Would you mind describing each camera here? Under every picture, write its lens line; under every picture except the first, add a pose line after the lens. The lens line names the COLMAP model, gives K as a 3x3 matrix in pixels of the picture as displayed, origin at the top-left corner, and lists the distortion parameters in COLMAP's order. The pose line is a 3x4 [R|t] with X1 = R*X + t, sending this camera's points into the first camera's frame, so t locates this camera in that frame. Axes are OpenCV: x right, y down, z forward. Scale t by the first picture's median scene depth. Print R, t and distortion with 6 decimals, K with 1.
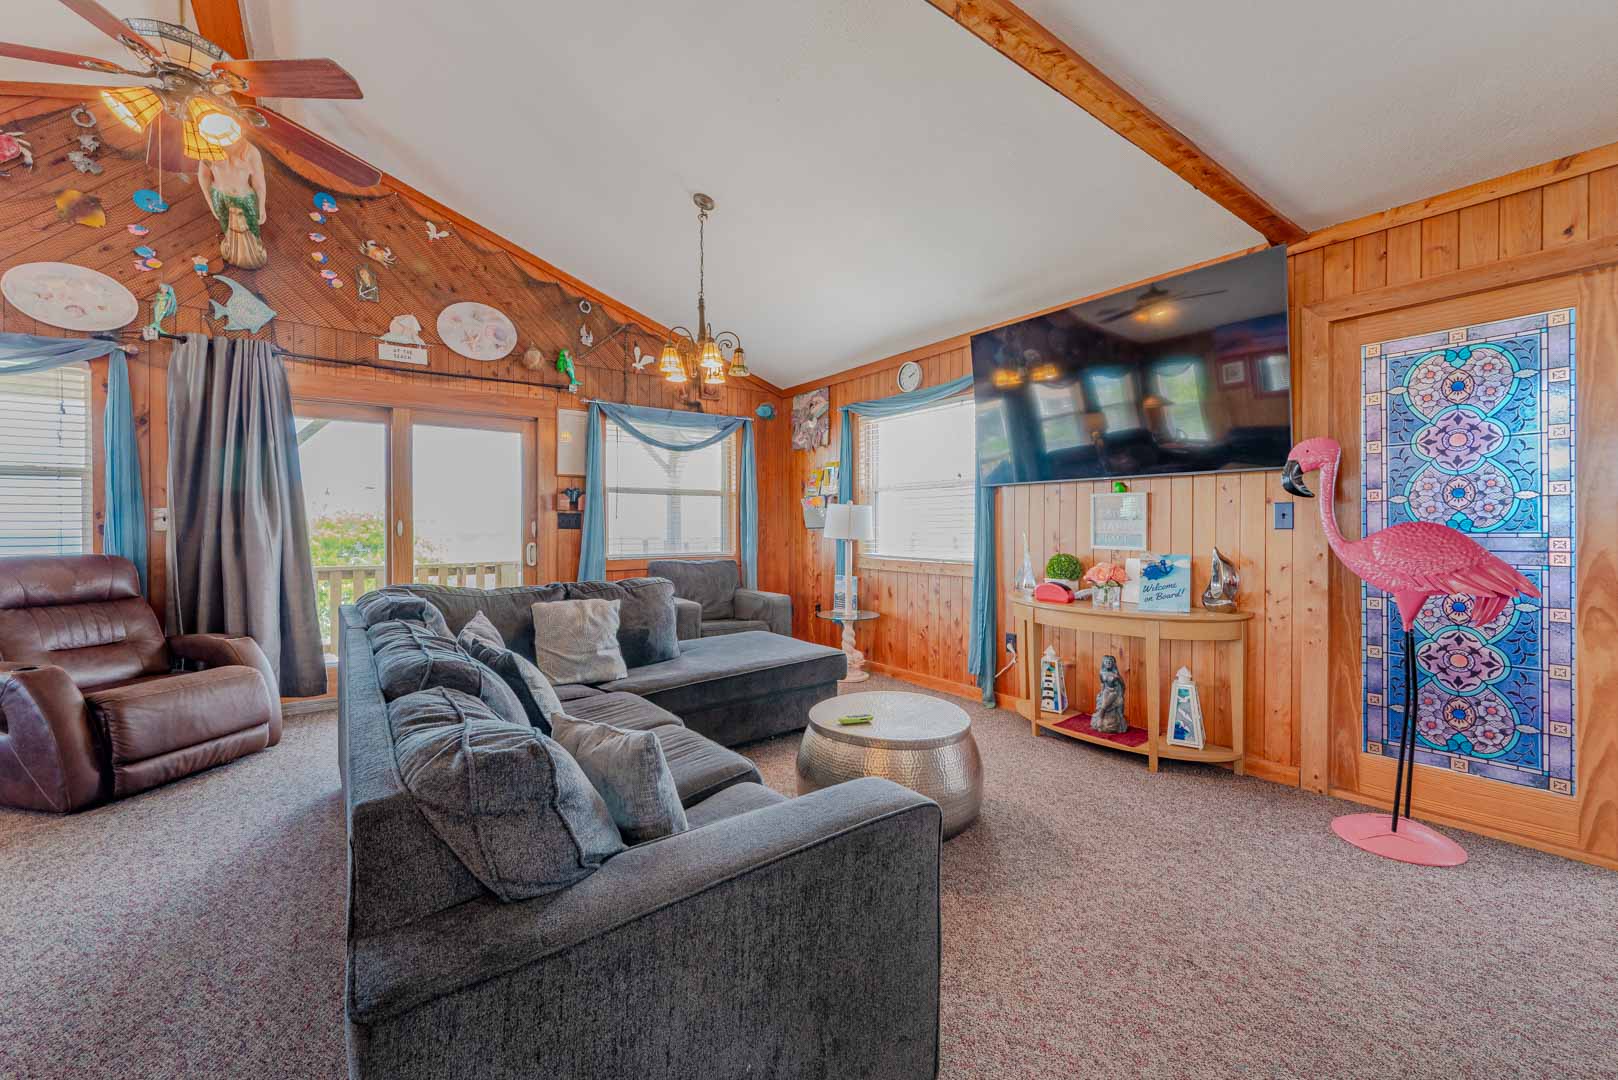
lens RADIAL K [[640.9, 0, 812.2], [0, 640.9, 530.3], [0, 0, 1]] dist [-0.002615, 0.000134]
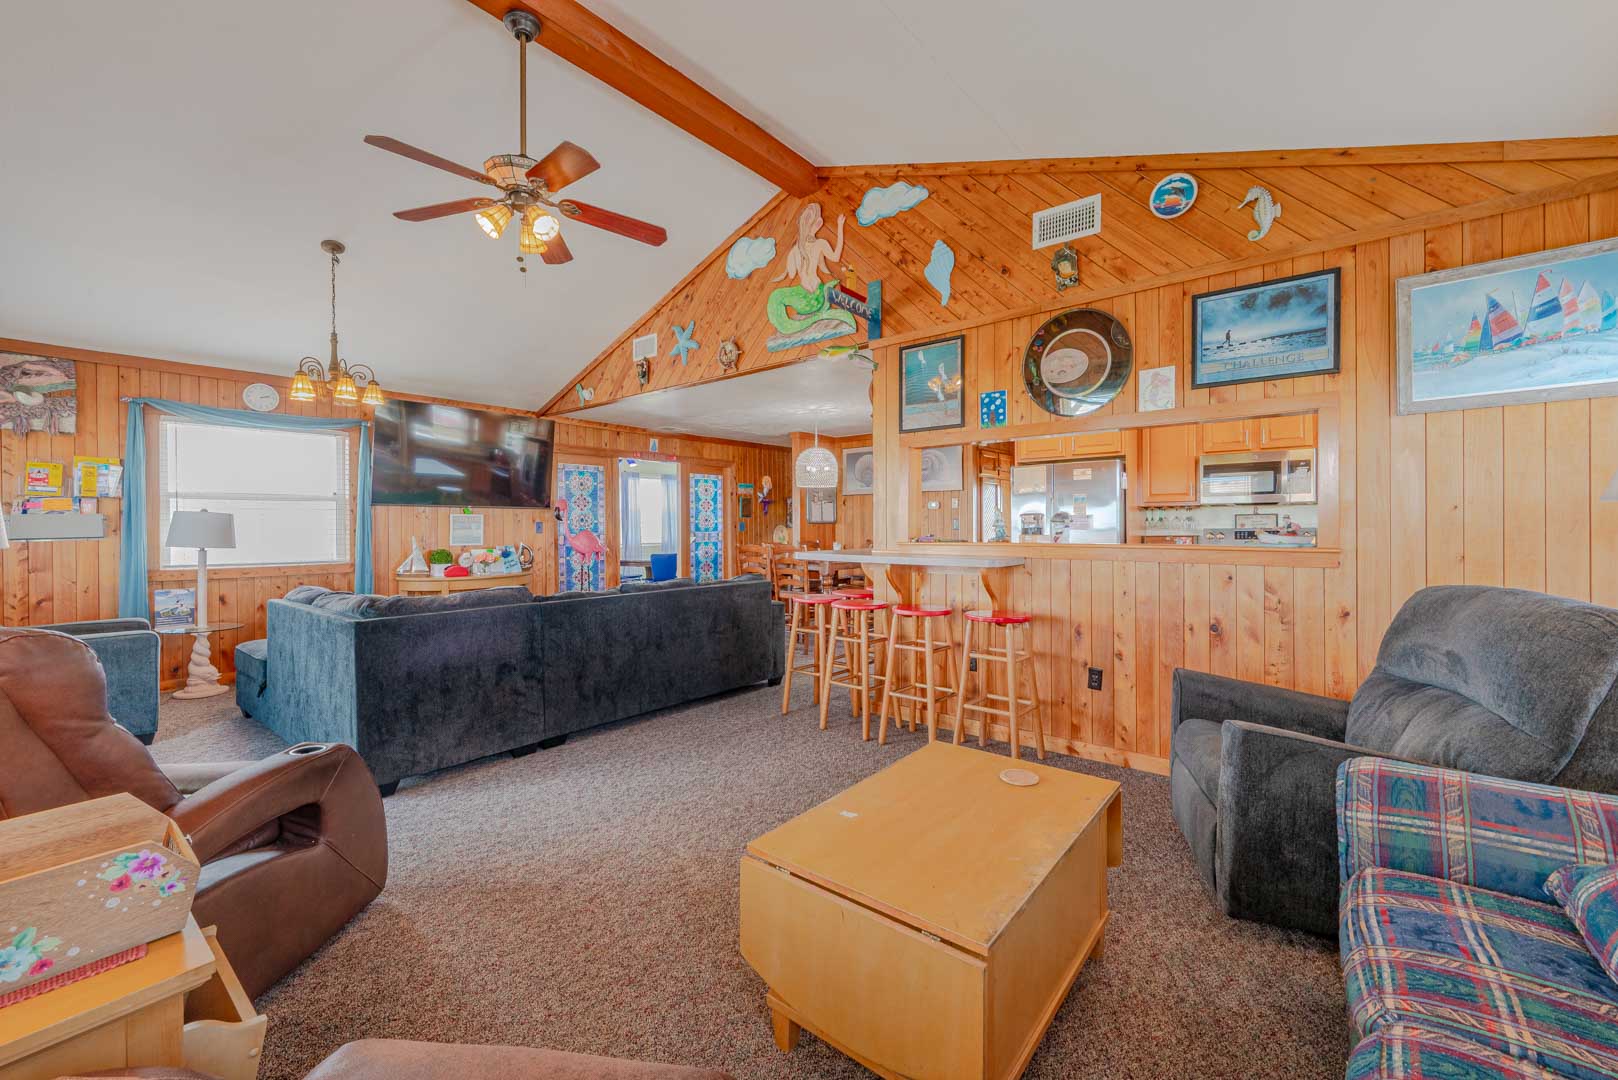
lens RADIAL K [[640.9, 0, 808.9], [0, 640.9, 529.4], [0, 0, 1]] dist [-0.002615, 0.000134]
pose [[-0.228027, -0.006841, 0.973631, -1.166810], [0.006562, 0.999942, 0.008563, -0.019078], [-0.973633, 0.008341, -0.227969, 0.358826]]
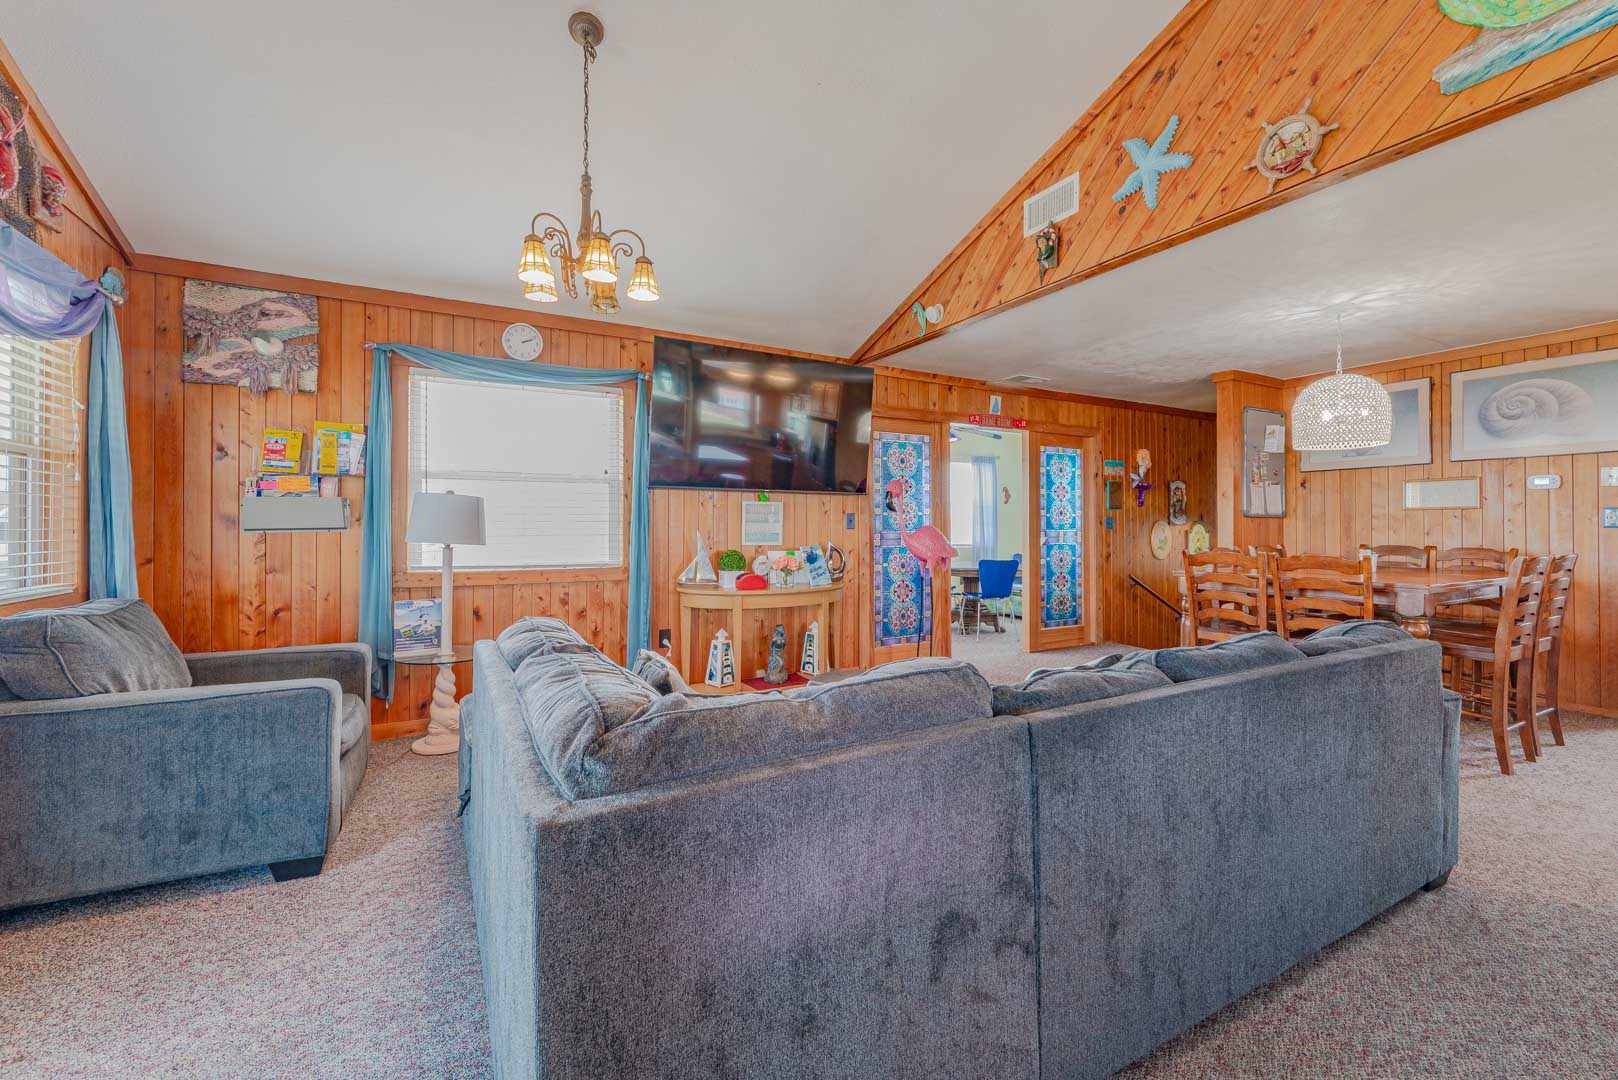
lens RADIAL K [[640.9, 0, 806.8], [0, 640.9, 526.9], [0, 0, 1]] dist [-0.002615, 0.000134]
pose [[0.146962, -0.002086, 0.989140, -0.619658], [0.002499, 0.999995, 0.001738, -0.007259], [-0.989139, 0.002216, 0.146967, 0.550456]]
